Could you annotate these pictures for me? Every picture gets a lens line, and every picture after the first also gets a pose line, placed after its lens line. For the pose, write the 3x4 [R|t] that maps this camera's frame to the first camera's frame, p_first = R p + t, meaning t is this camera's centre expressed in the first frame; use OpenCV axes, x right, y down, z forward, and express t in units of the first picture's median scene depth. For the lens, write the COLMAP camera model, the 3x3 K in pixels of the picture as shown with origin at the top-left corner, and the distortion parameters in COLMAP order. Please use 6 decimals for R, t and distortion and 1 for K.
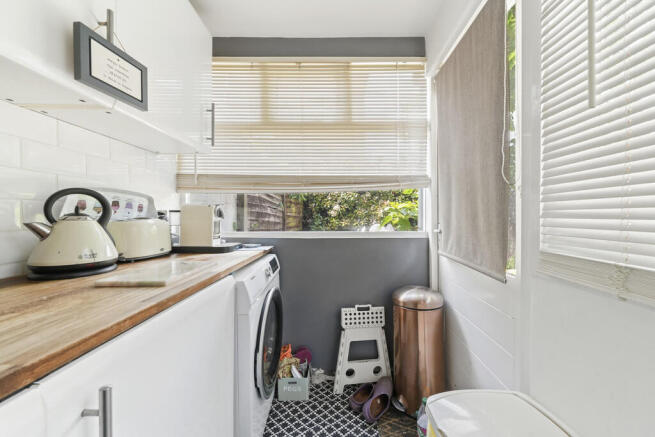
lens RADIAL K [[227.1, 0, 331.8], [0, 227.1, 218.8], [0, 0, 1]] dist [-0.002373, -0.000160]
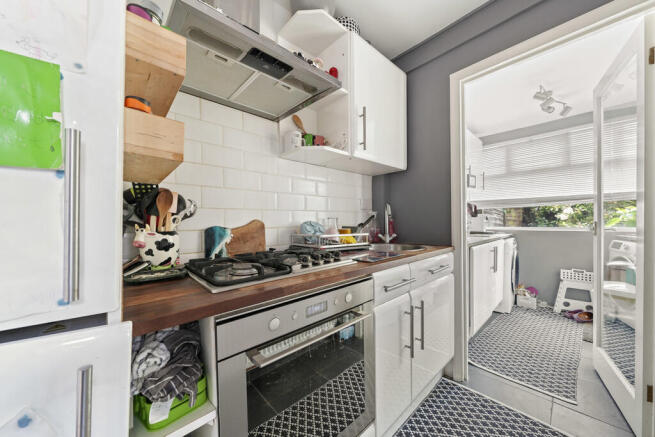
lens RADIAL K [[227.1, 0, 329.2], [0, 227.1, 223.9], [0, 0, 1]] dist [-0.002373, -0.000160]
pose [[0.688407, 0.008984, -0.725269, 0.077662], [-0.006349, 0.999960, 0.006360, 0.029123], [0.725297, 0.000227, 0.688436, -1.562720]]
